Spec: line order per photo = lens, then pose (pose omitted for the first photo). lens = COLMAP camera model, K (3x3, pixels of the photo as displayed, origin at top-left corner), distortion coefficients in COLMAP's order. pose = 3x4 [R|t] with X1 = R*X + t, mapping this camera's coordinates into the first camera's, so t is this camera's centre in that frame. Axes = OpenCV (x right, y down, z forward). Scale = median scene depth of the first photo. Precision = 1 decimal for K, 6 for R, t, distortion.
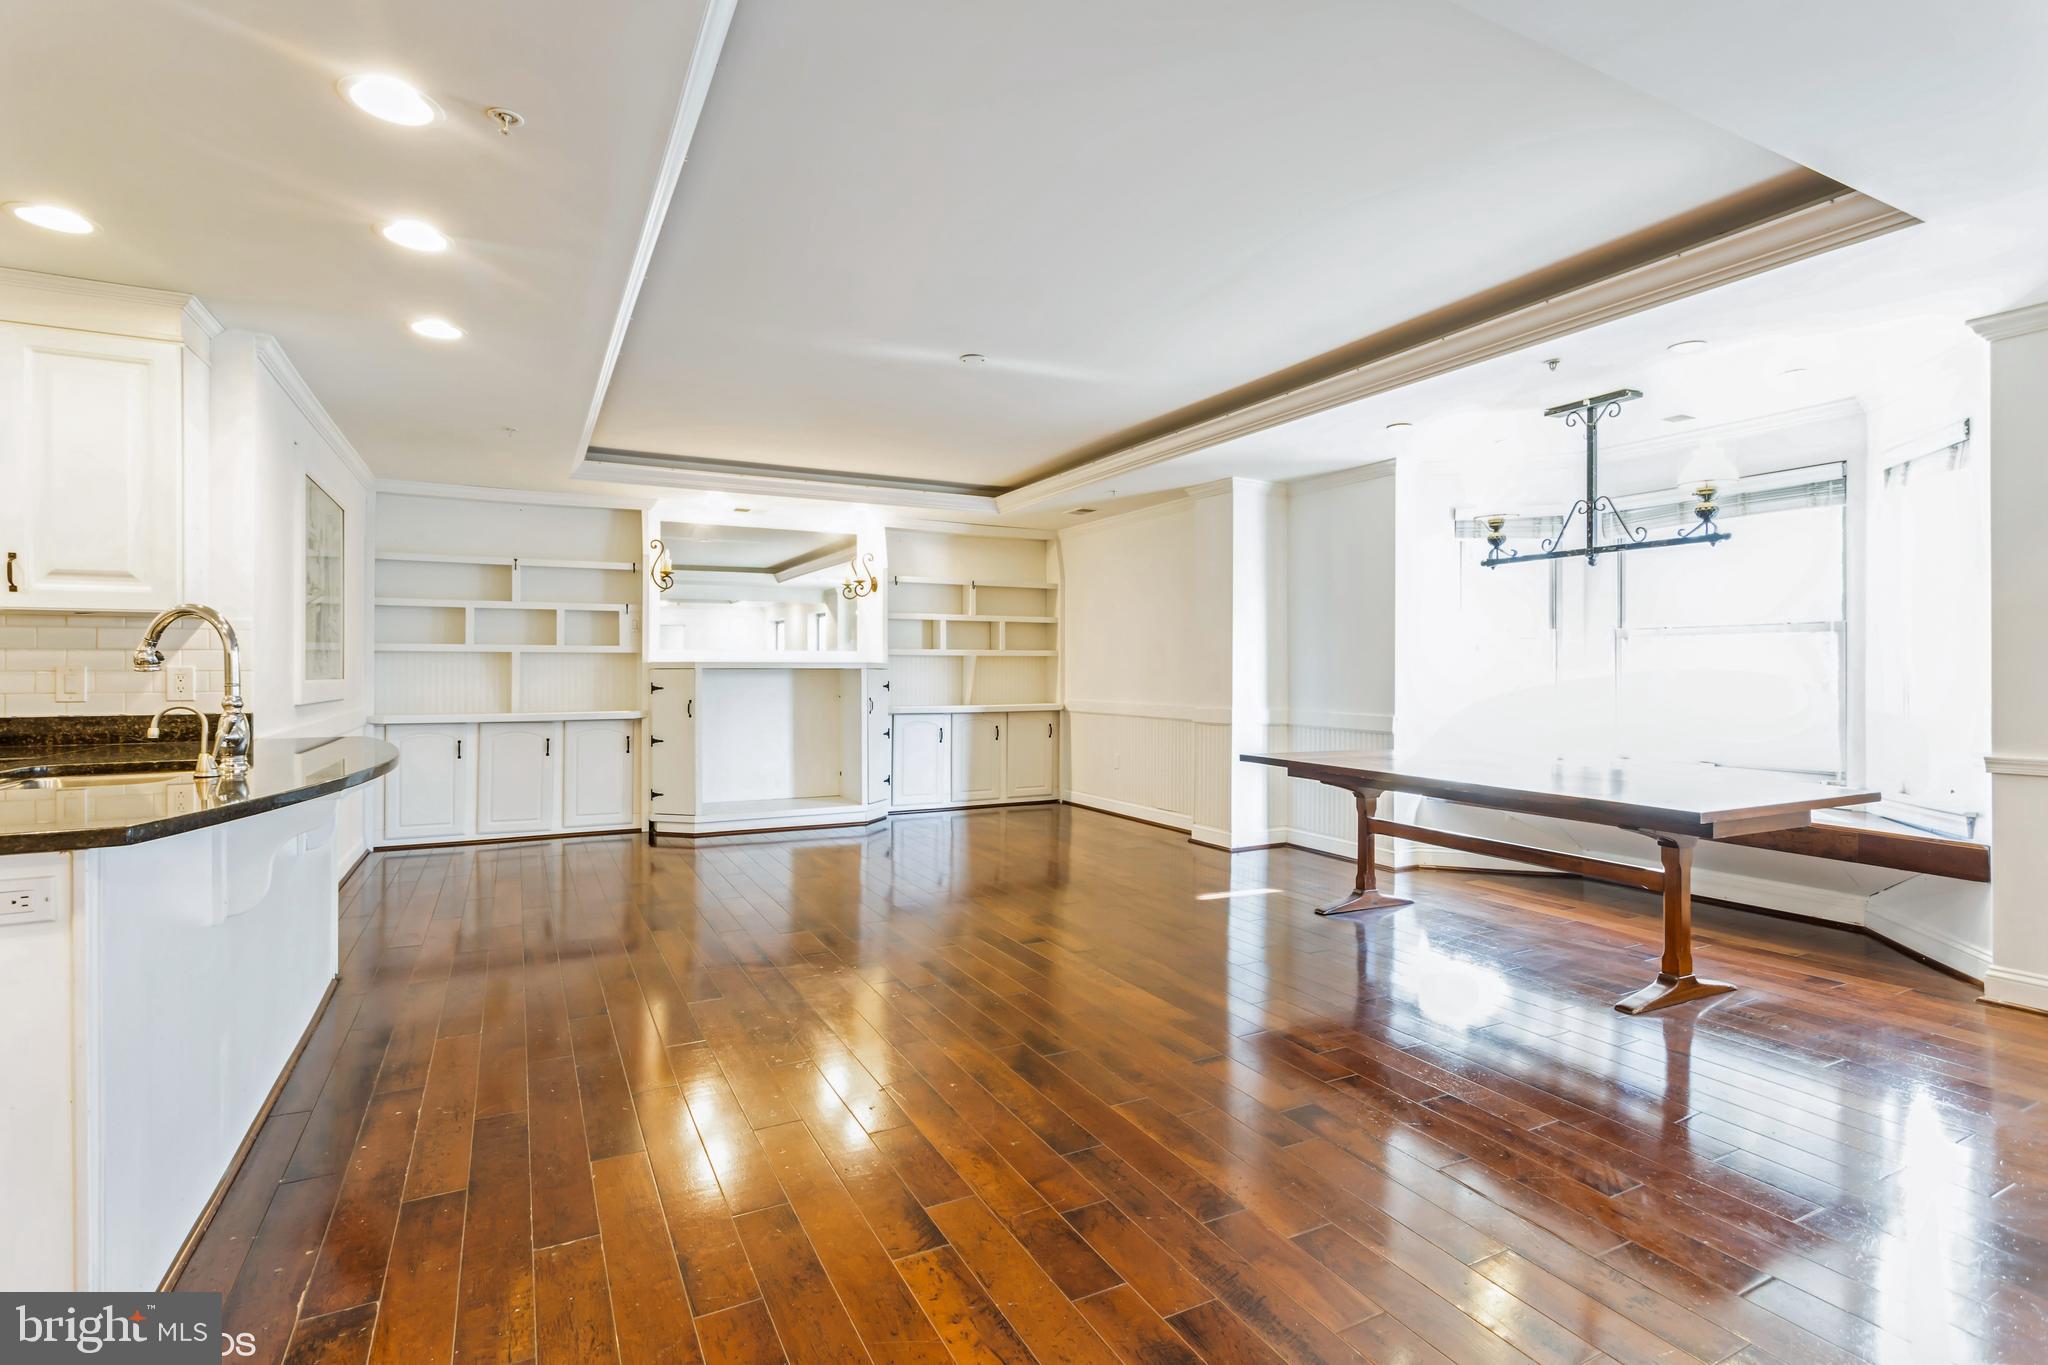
lens RADIAL K [[975.1, 0, 1024.9], [0, 975.1, 669.3], [0, 0, 1]] dist [-0.000975, 0.001933]
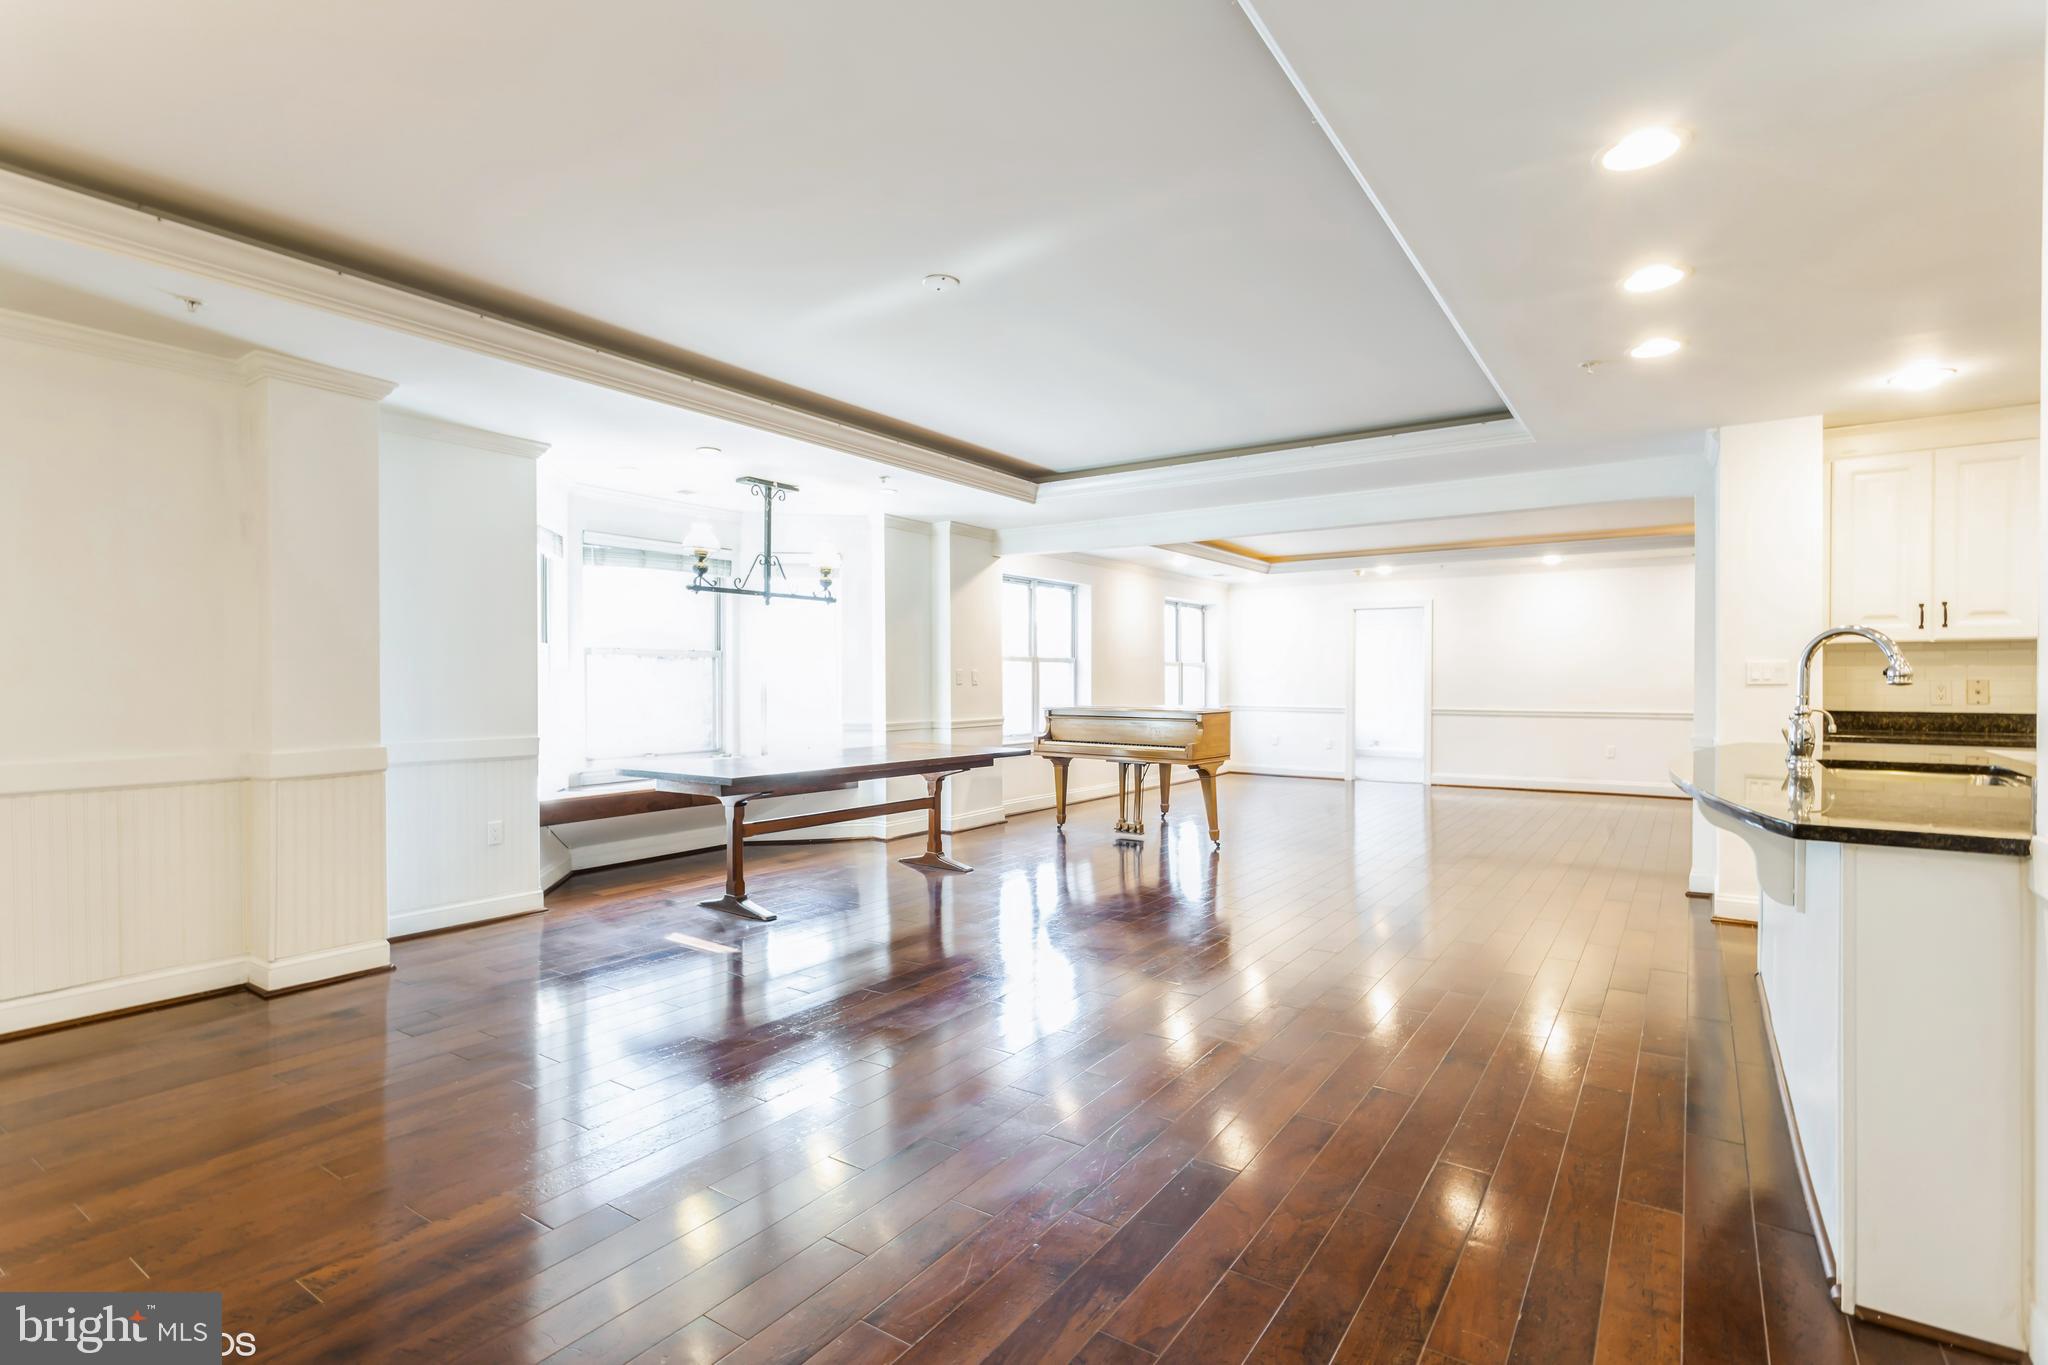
lens RADIAL K [[975.1, 0, 1035.4], [0, 975.1, 692.3], [0, 0, 1]] dist [-0.000975, 0.001933]
pose [[-0.475855, -0.007894, 0.879488, -0.512703], [0.003153, 0.999938, 0.010681, 0.000643], [-0.879518, 0.007856, -0.475801, 0.867995]]
